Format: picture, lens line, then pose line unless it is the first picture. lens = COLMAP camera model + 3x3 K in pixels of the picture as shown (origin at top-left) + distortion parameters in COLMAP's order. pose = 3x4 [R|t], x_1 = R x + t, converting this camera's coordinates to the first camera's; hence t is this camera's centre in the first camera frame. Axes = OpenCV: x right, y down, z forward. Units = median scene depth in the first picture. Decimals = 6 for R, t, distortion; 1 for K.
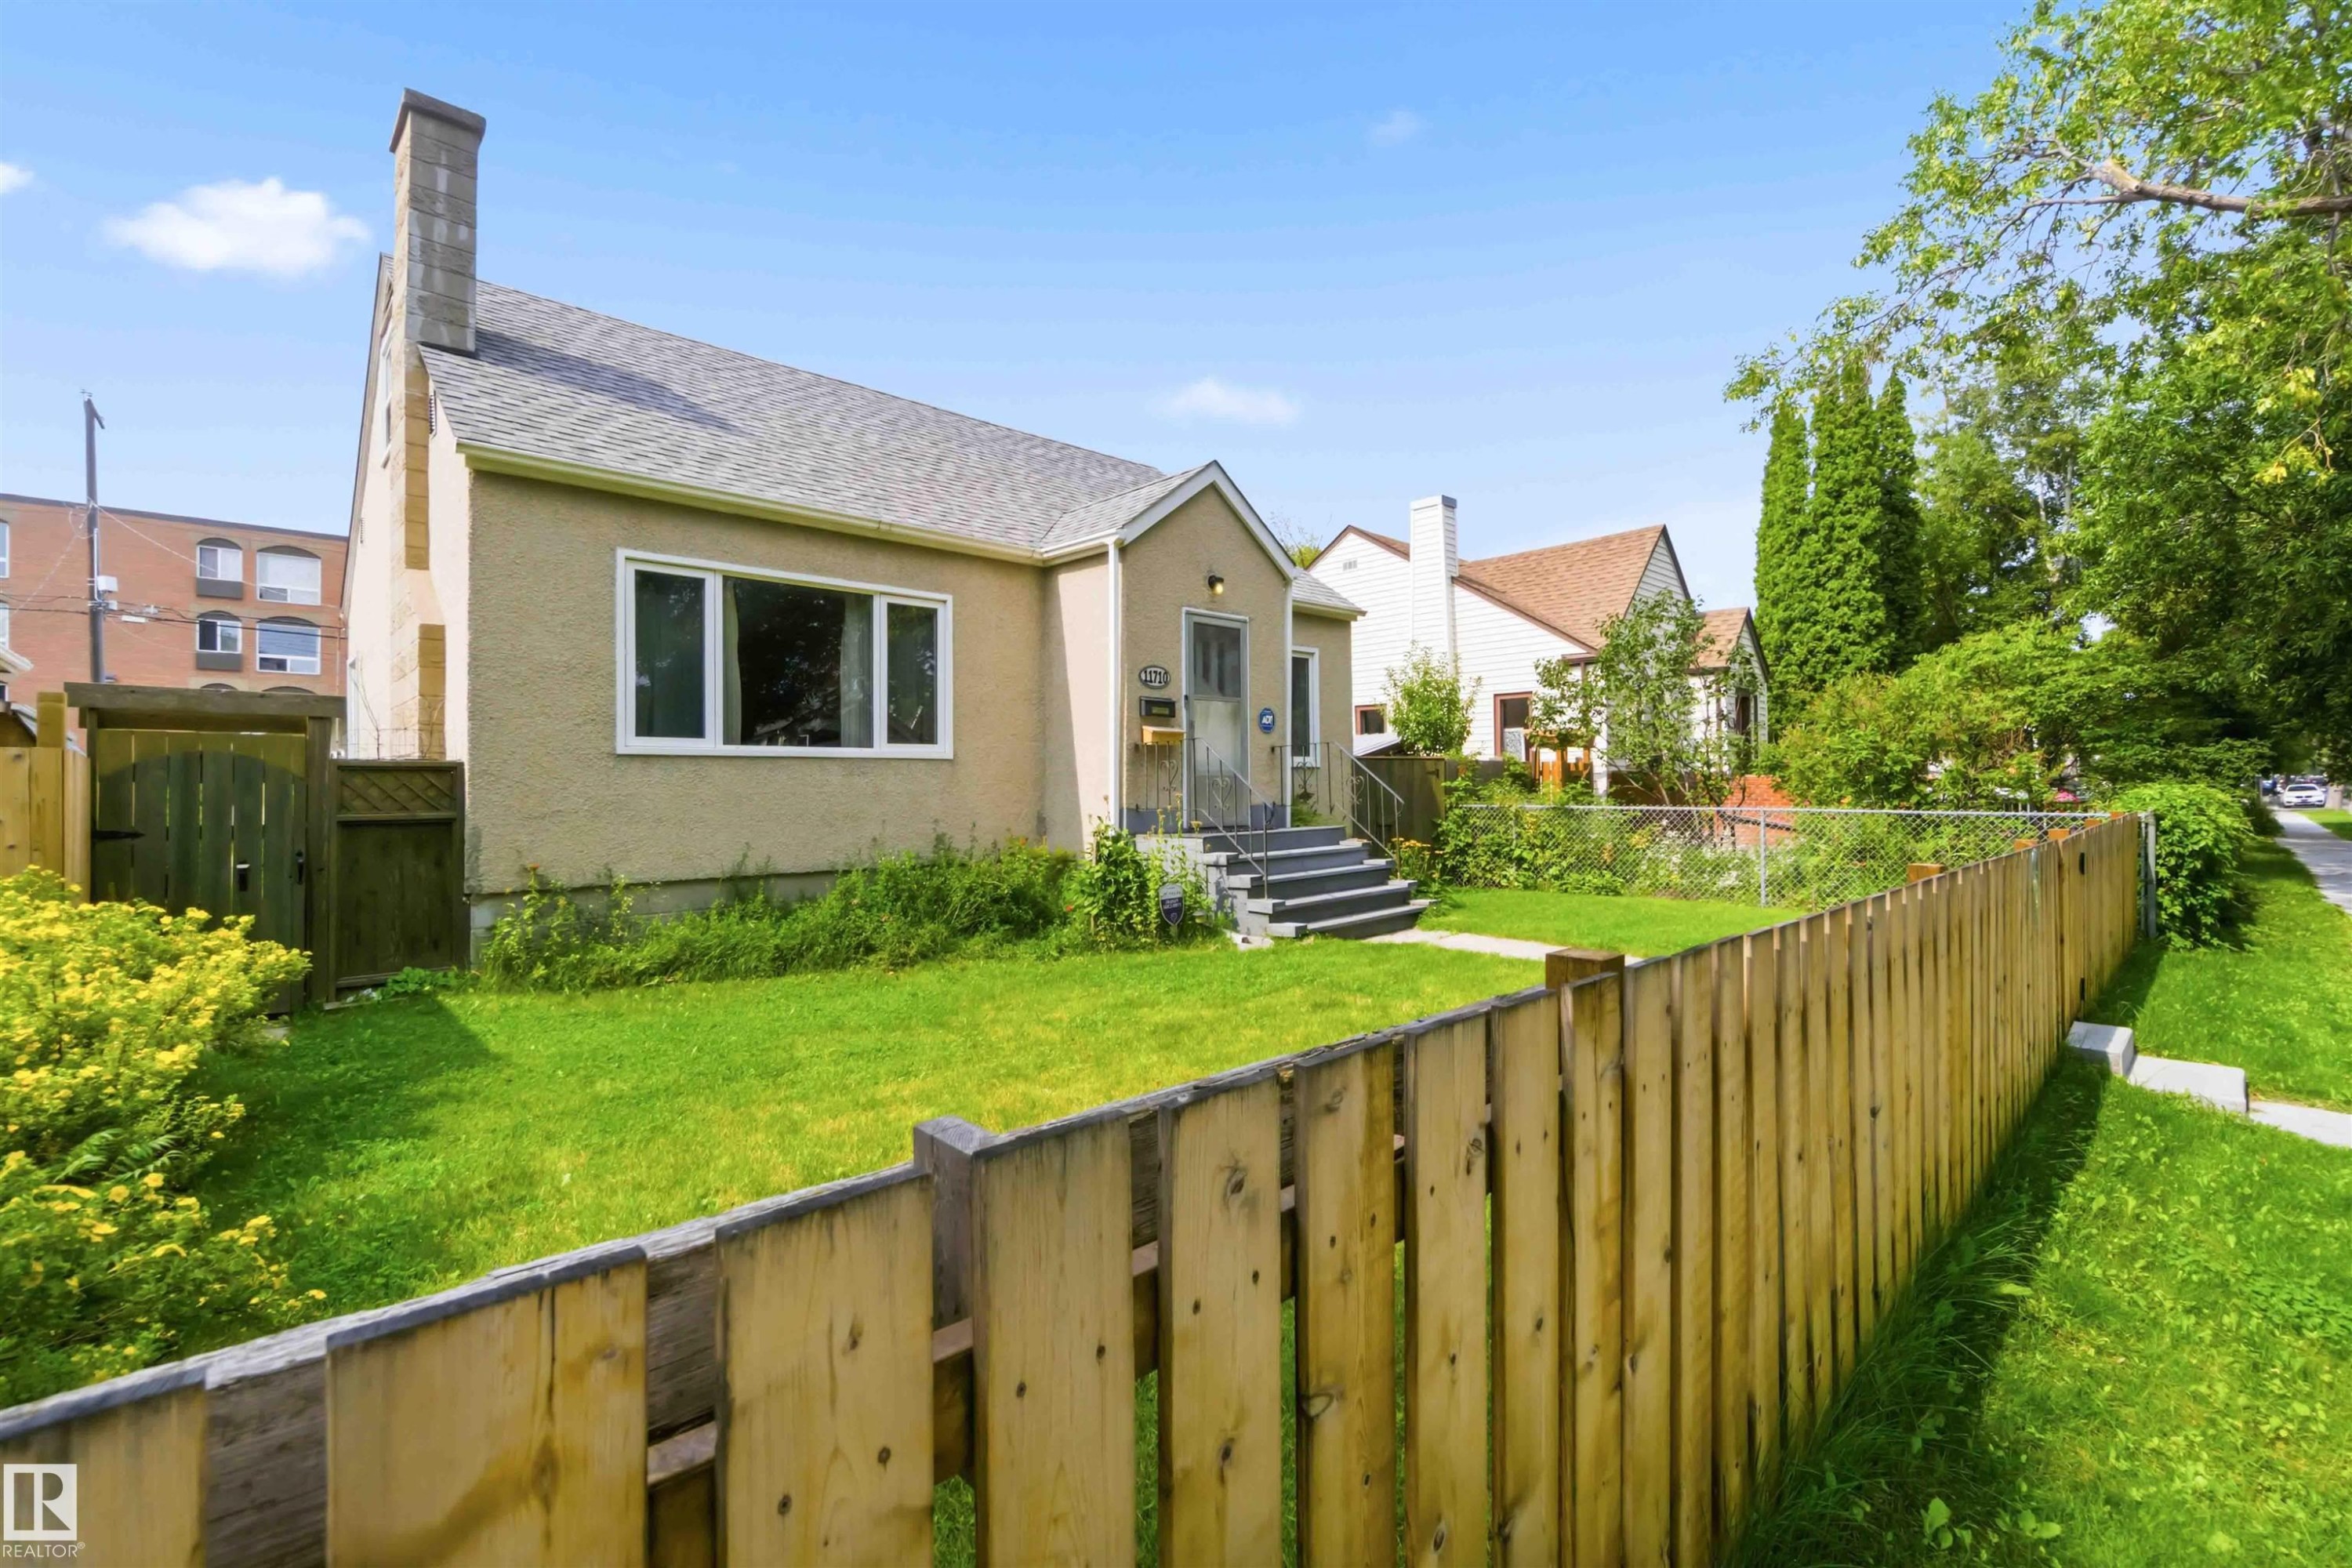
lens RADIAL K [[1018.7, 0, 1165.5], [0, 1018.7, 773.5], [0, 0, 1]] dist [-0.005502, -0.000054]
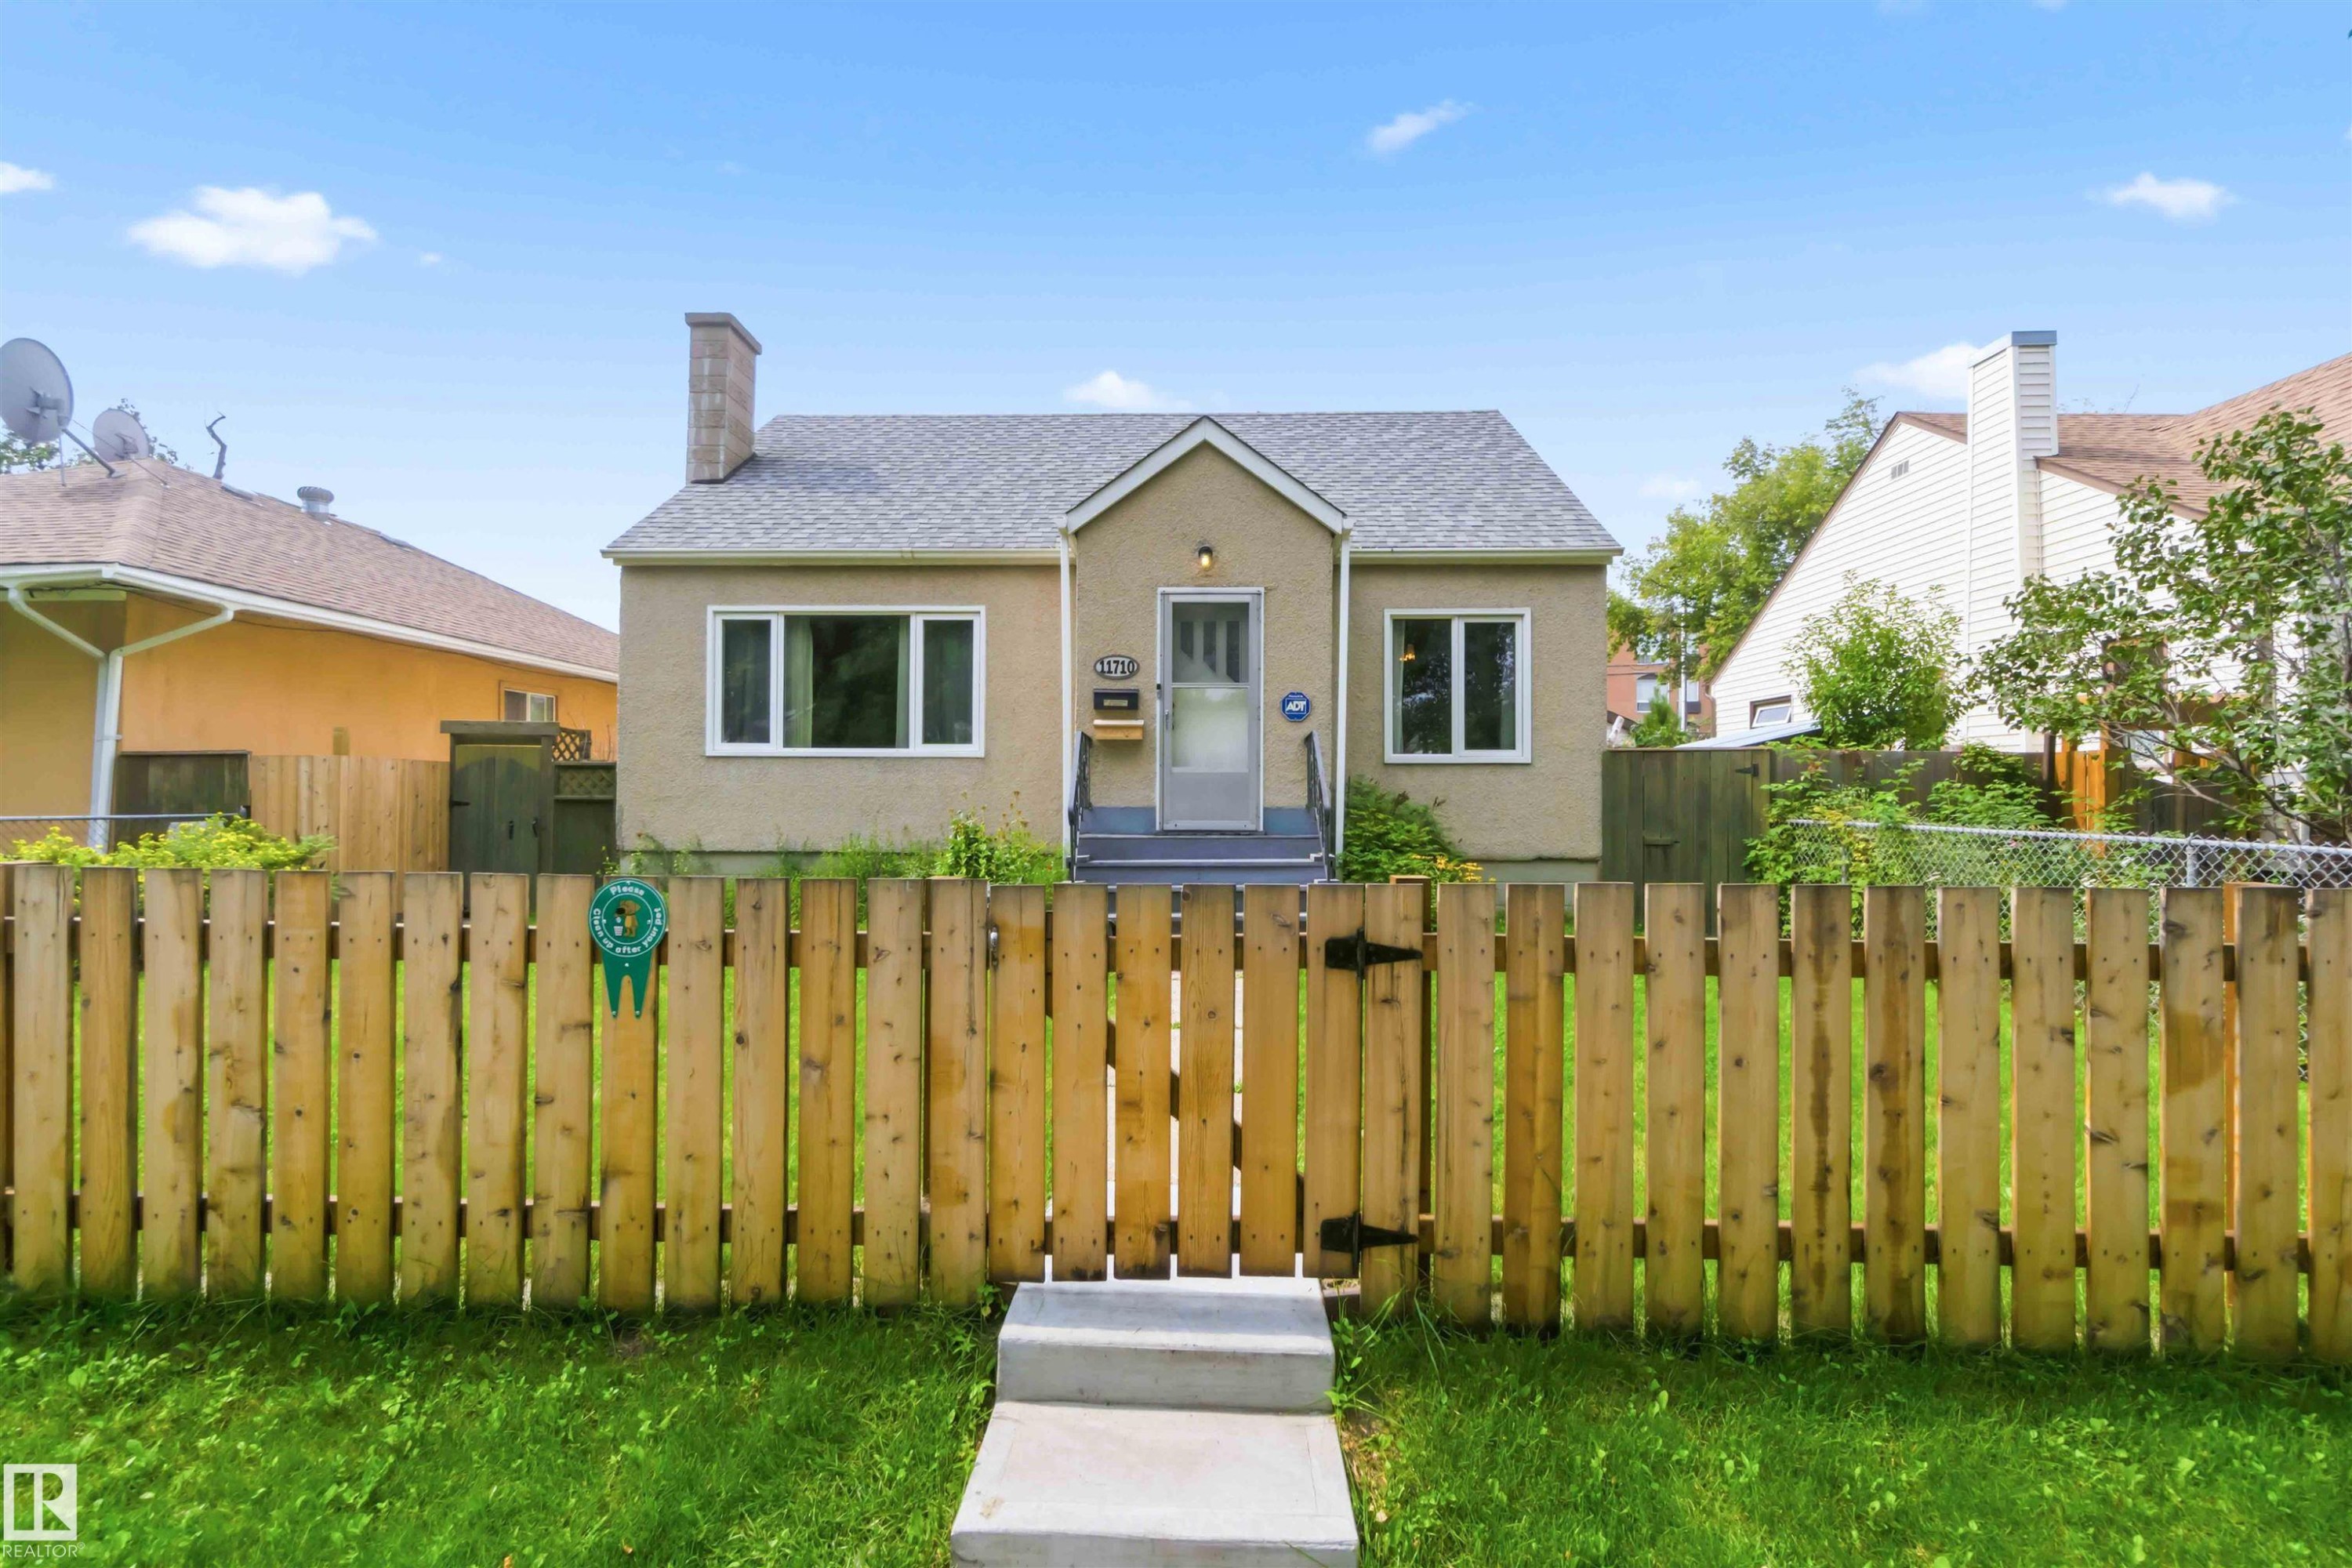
lens RADIAL K [[1018.7, 0, 1169.2], [0, 1018.7, 788.6], [0, 0, 1]] dist [-0.005502, -0.000054]
pose [[0.705006, 0.006710, -0.709169, 0.722476], [-0.003138, 0.999975, 0.006342, 0.011749], [0.709194, -0.002246, 0.705010, 0.393247]]
